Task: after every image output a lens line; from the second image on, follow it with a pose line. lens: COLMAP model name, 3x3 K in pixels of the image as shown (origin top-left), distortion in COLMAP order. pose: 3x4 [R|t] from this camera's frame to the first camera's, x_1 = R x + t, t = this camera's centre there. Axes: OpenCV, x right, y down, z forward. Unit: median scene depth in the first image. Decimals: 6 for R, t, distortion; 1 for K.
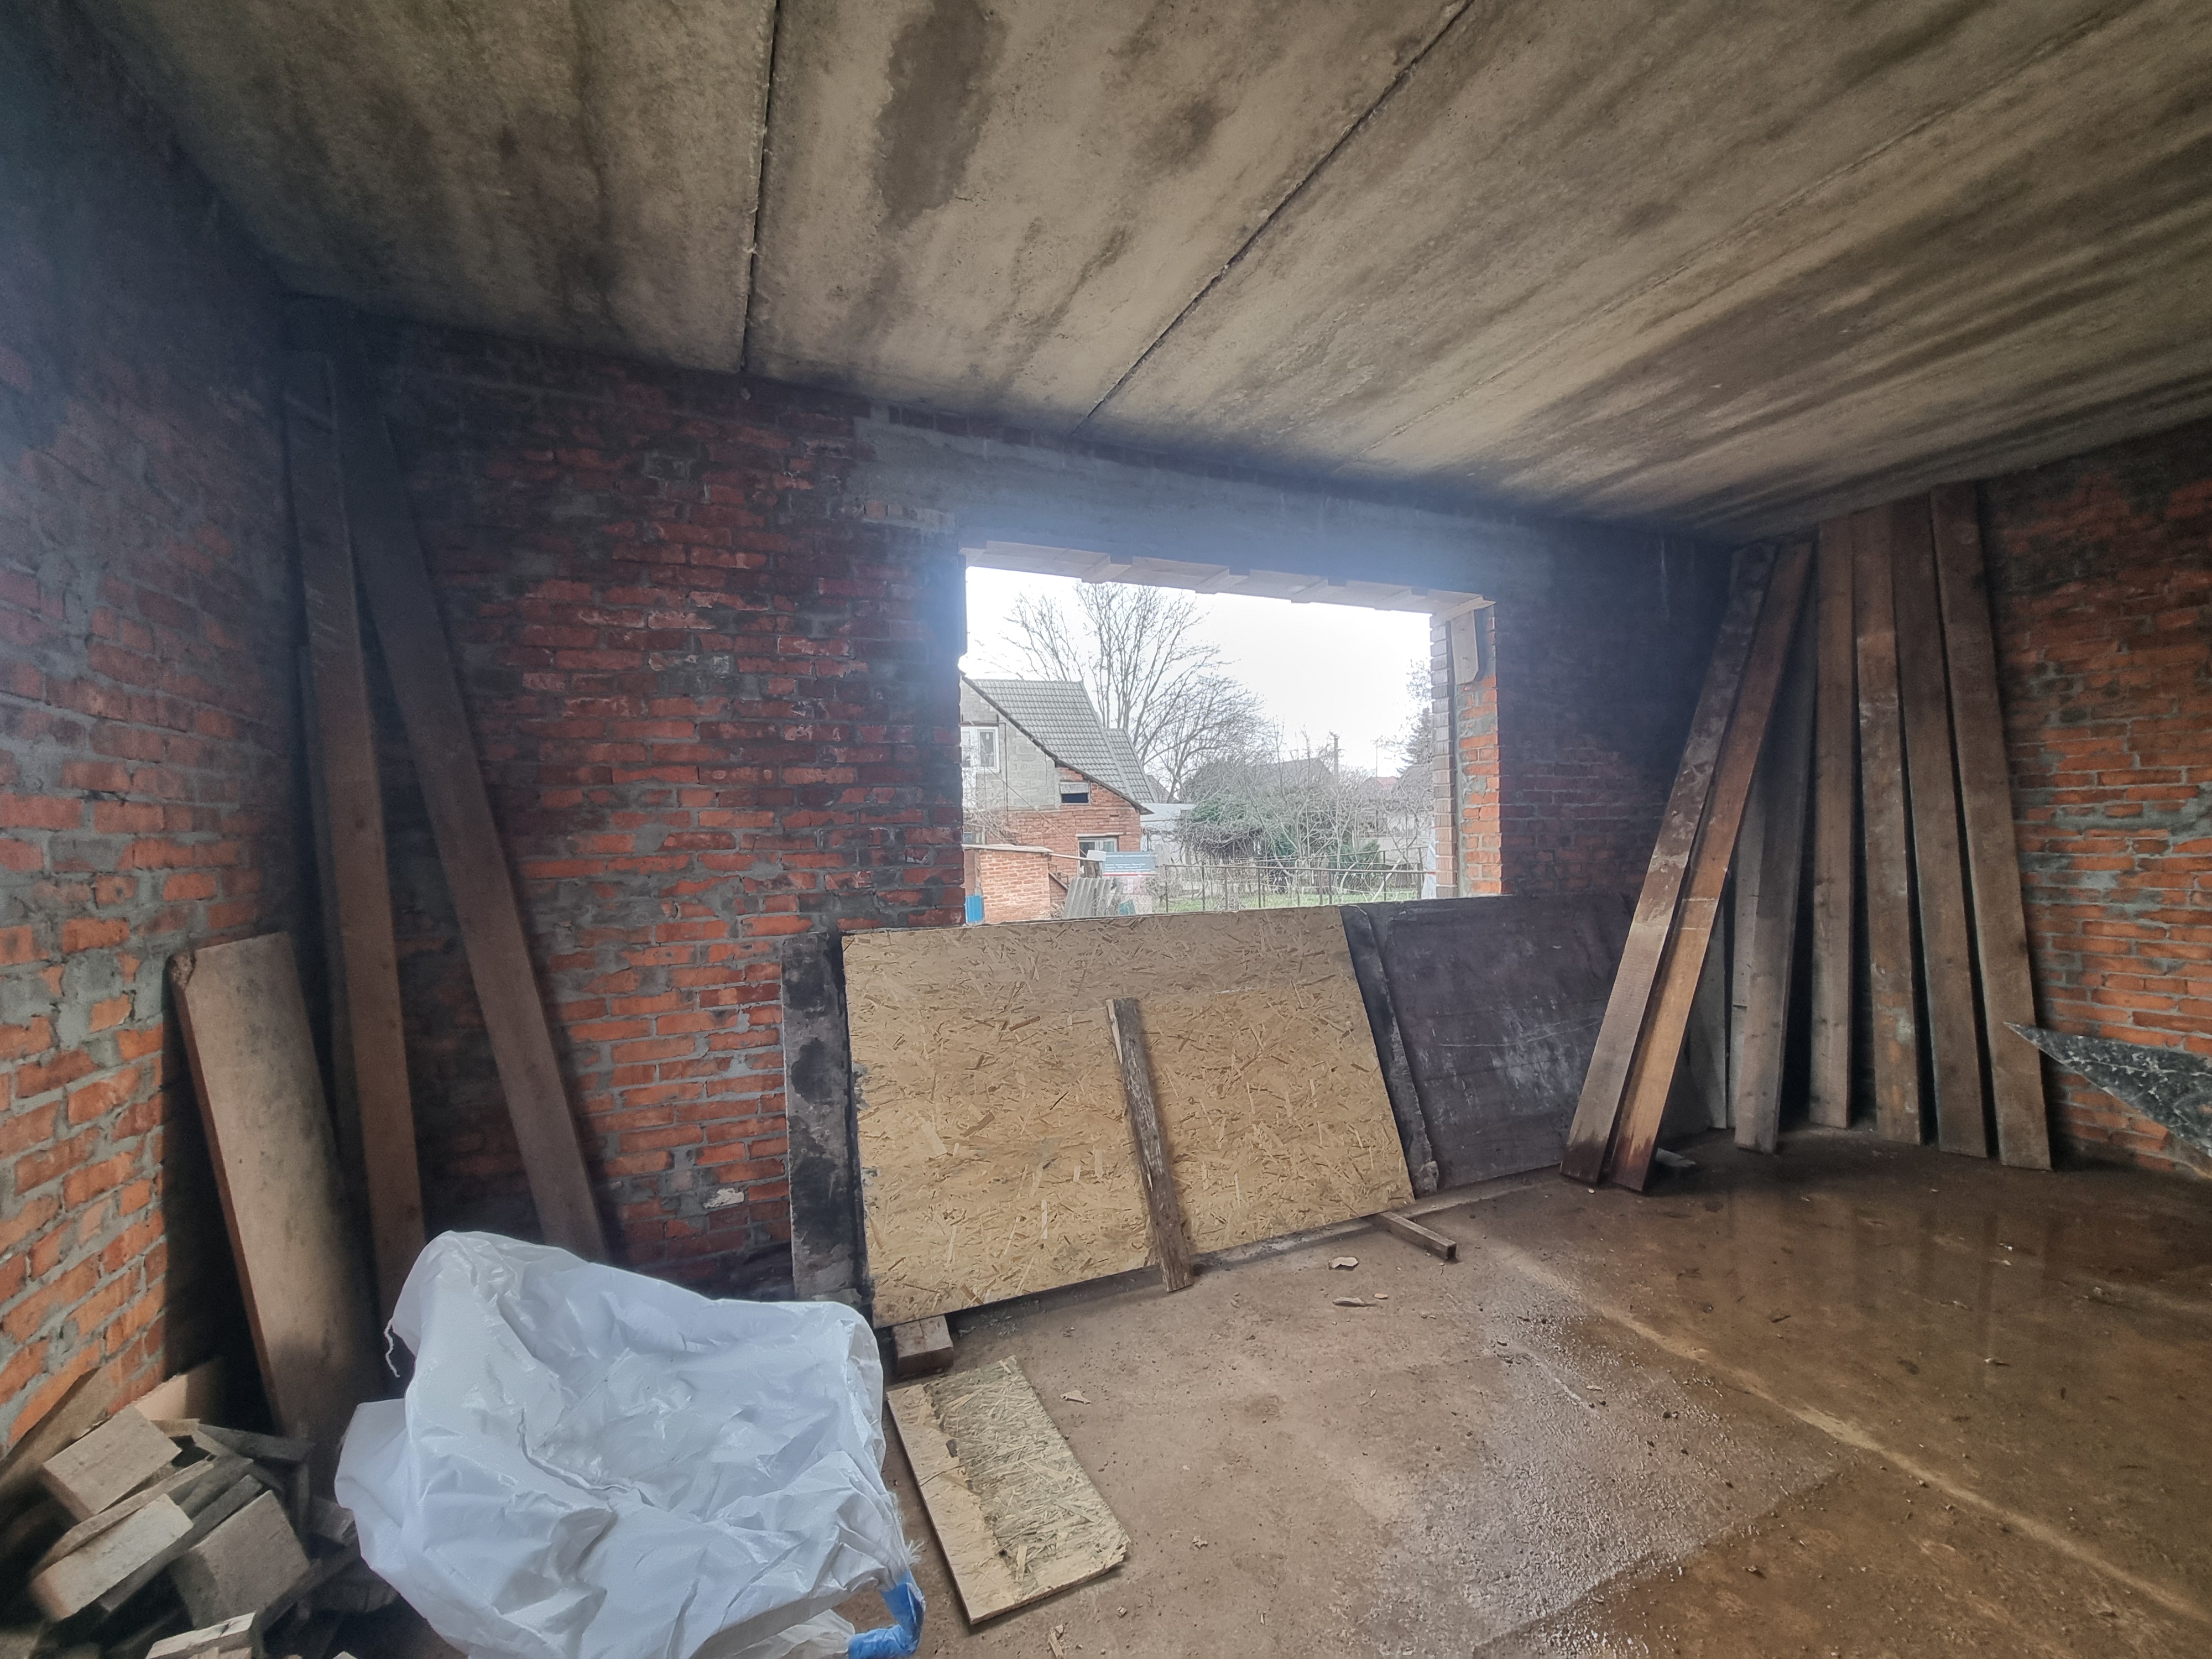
lens RADIAL K [[912.5, 0, 1103.4], [0, 912.5, 842.6], [0, 0, 1]] dist [-0.004116, 0.000603]
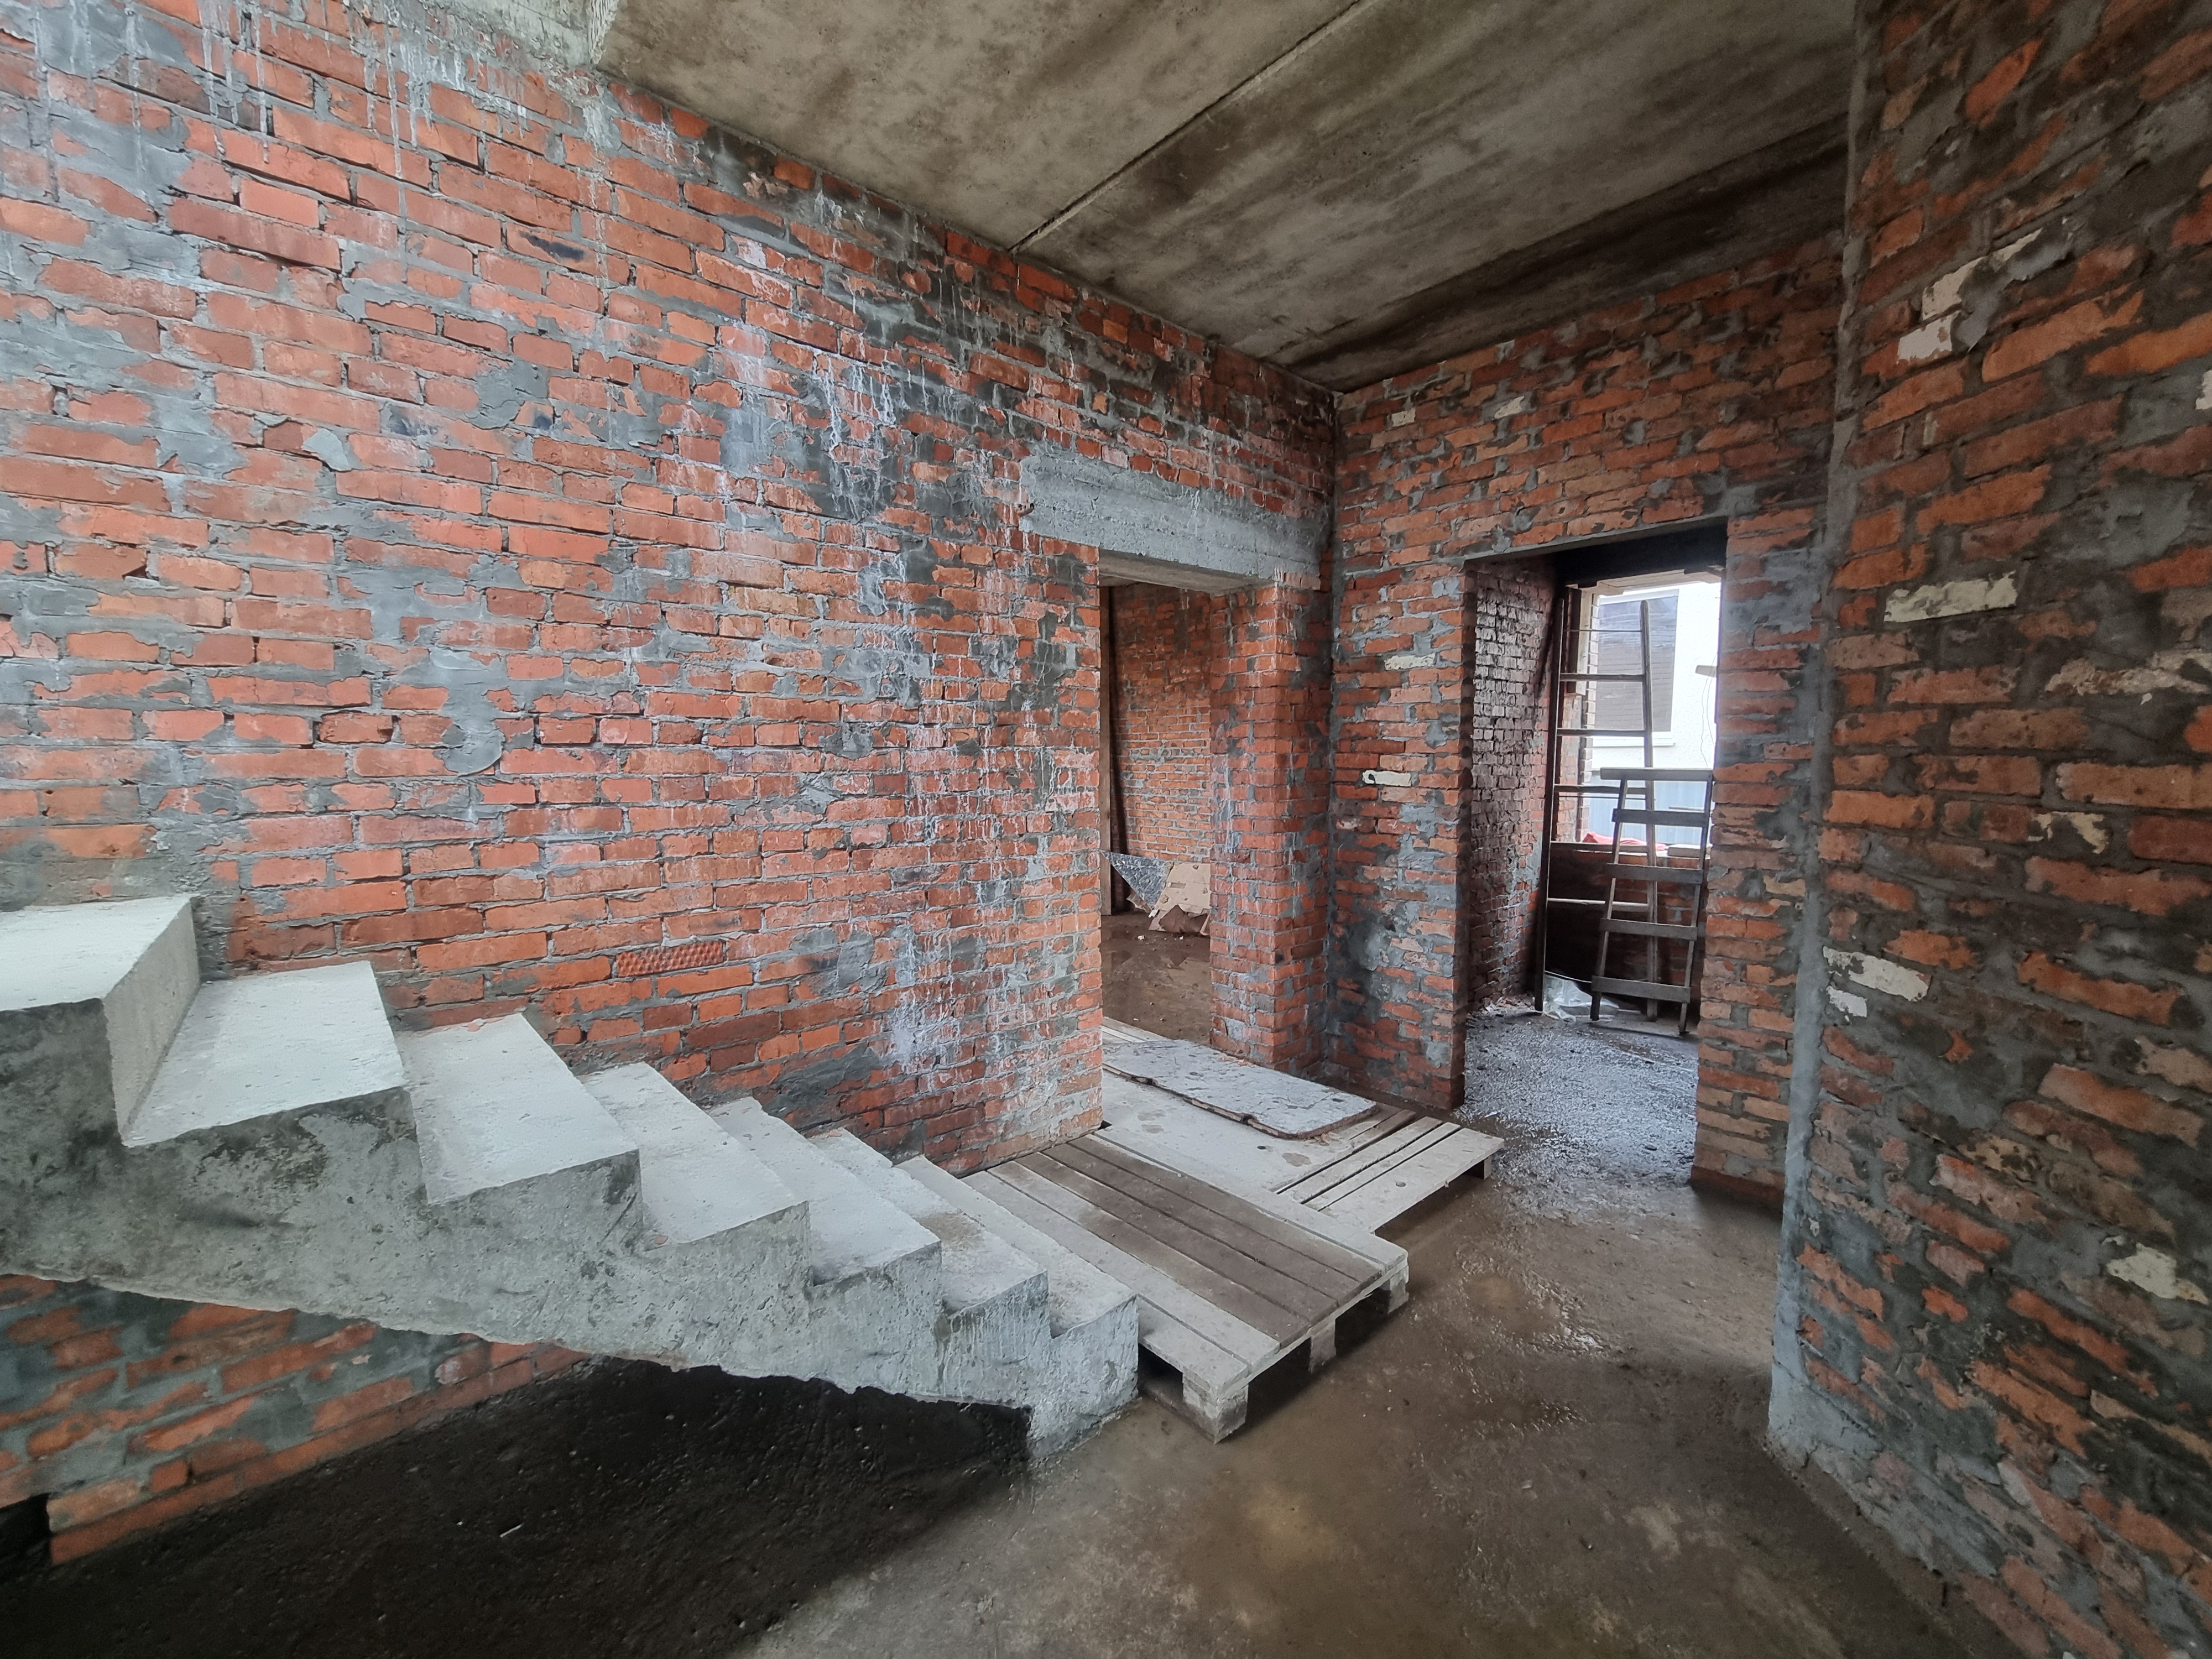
lens RADIAL K [[912.5, 0, 1107.6], [0, 912.5, 843.6], [0, 0, 1]] dist [-0.004116, 0.000603]
pose [[0.954517, -0.013304, 0.297859, 0.449070], [-0.012812, 0.996251, 0.085556, -0.001777], [-0.297881, -0.085480, 0.950768, -1.286588]]
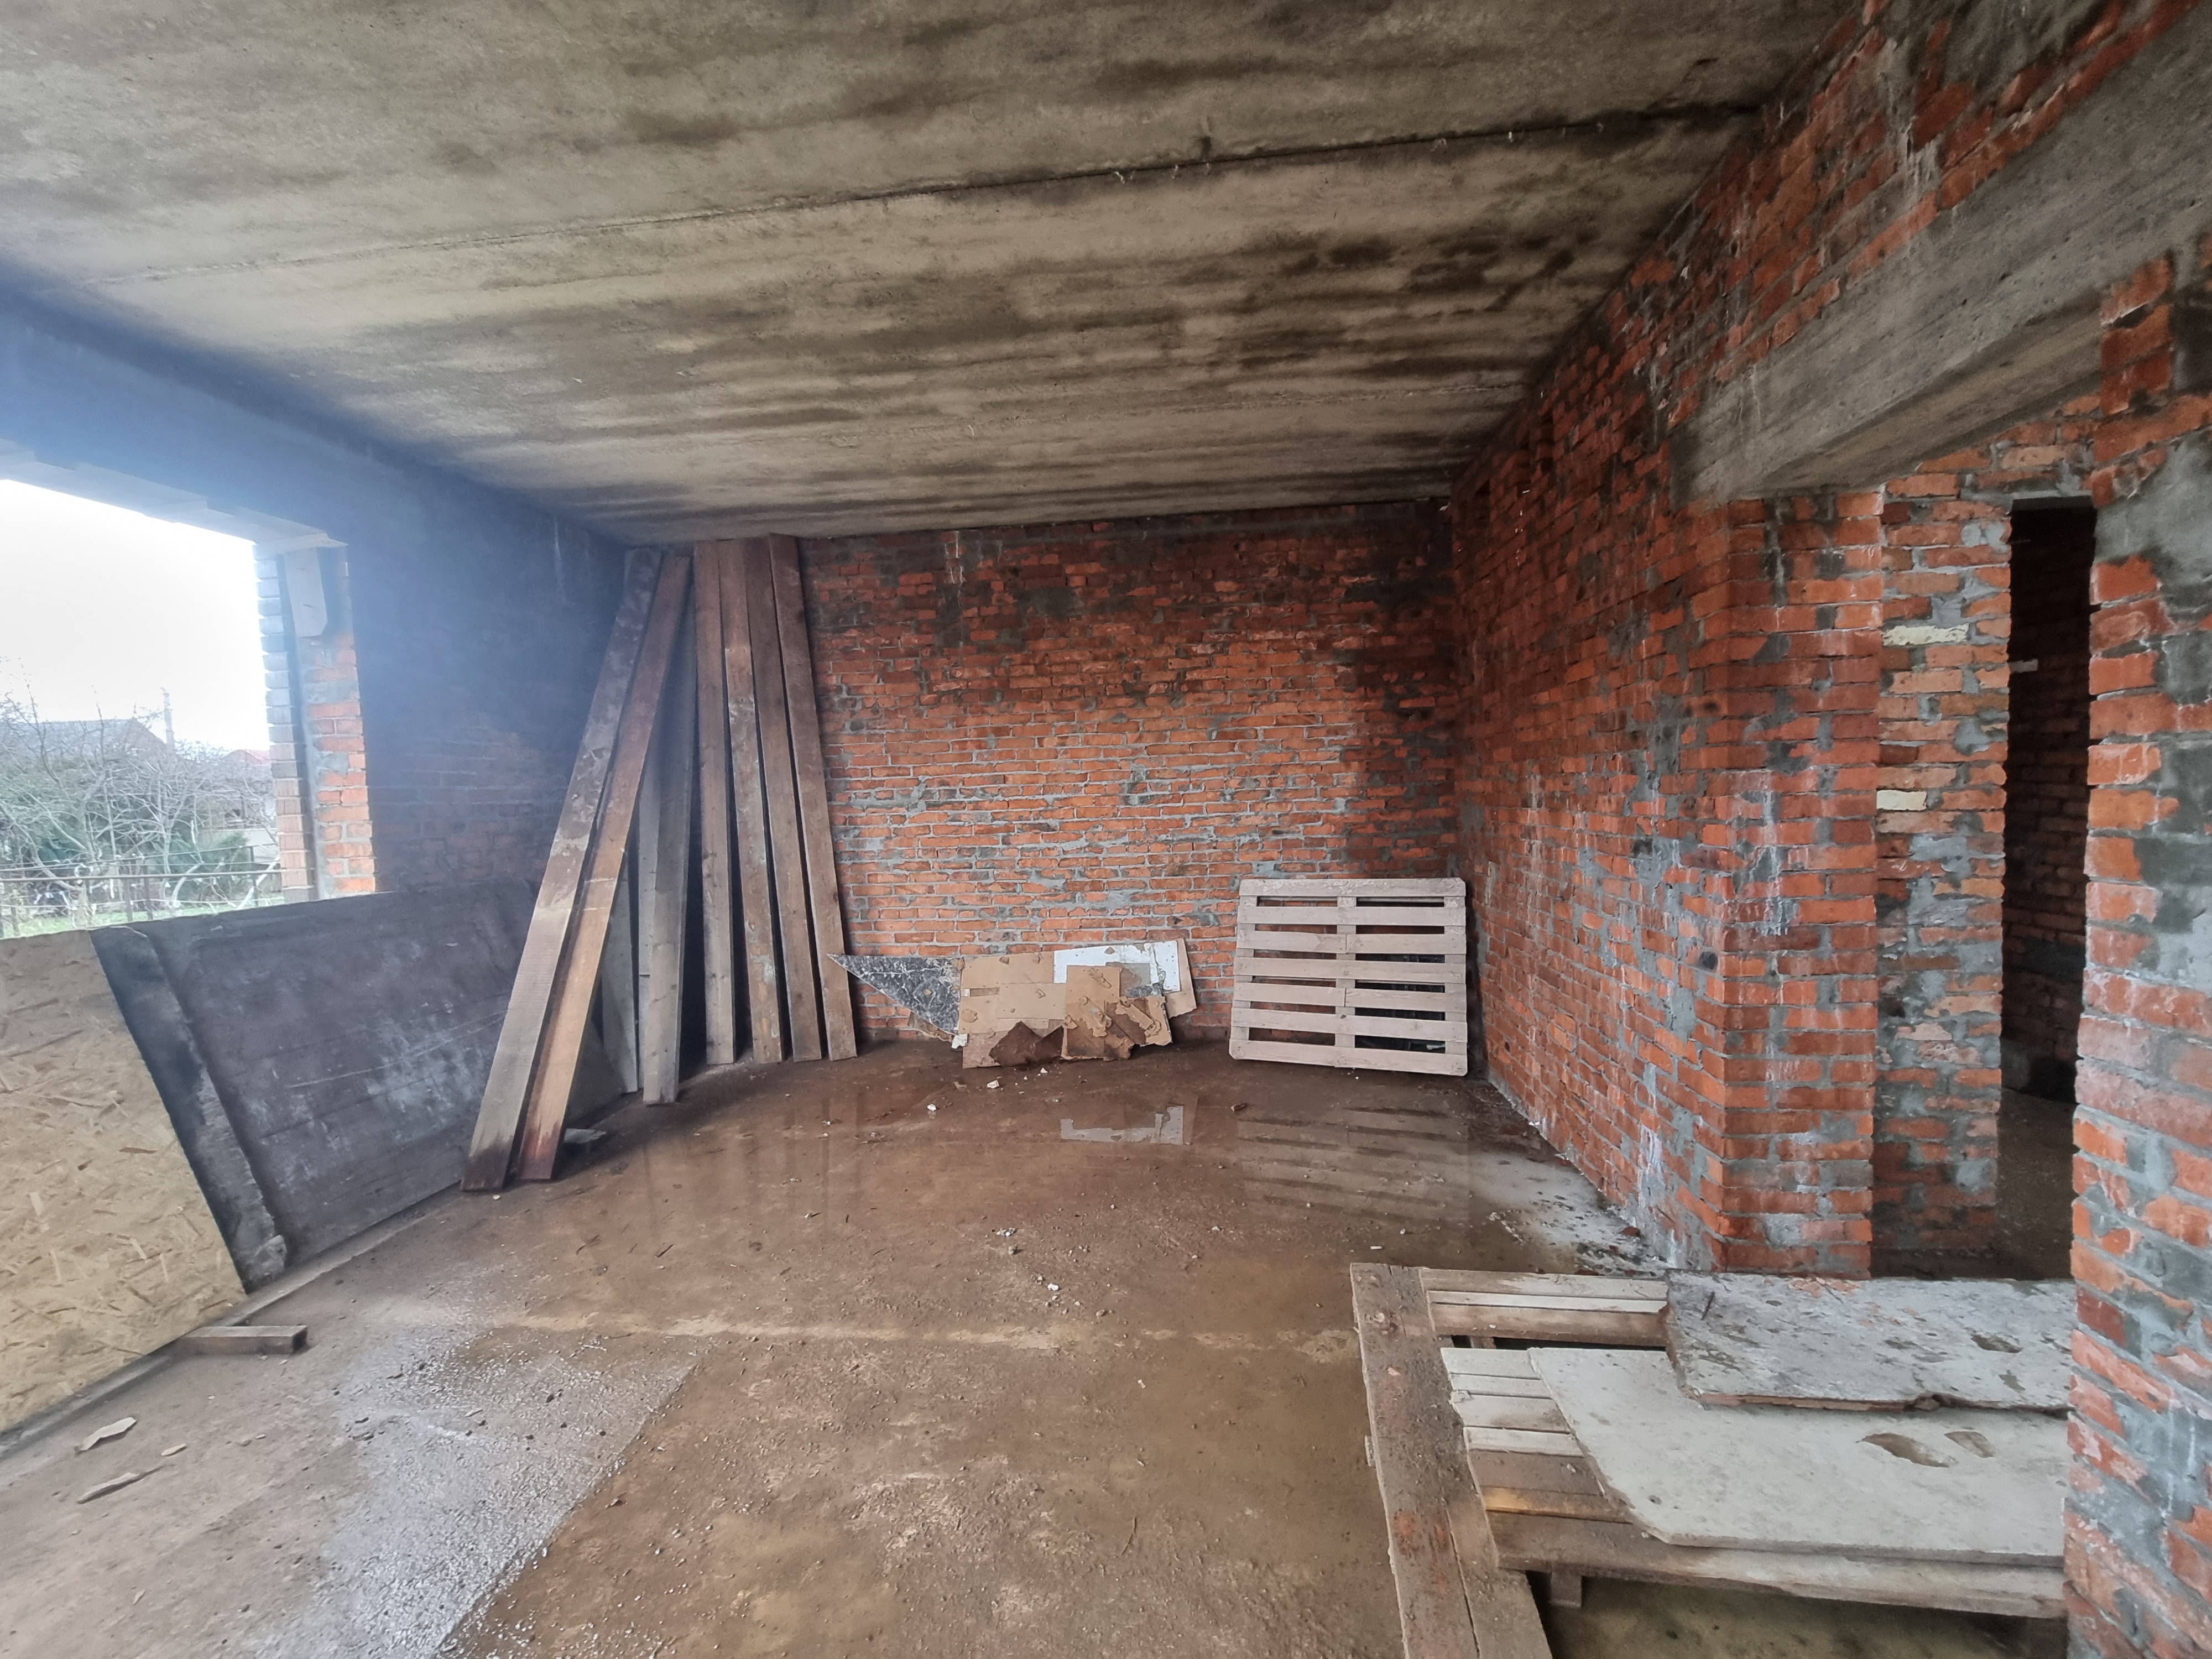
lens RADIAL K [[912.5, 0, 1102.7], [0, 912.5, 844.0], [0, 0, 1]] dist [-0.004116, 0.000603]
pose [[0.504847, -0.045185, 0.862025, 0.065173], [0.028077, 0.998960, 0.035919, 0.000387], [-0.862752, 0.006070, 0.505591, -0.025897]]
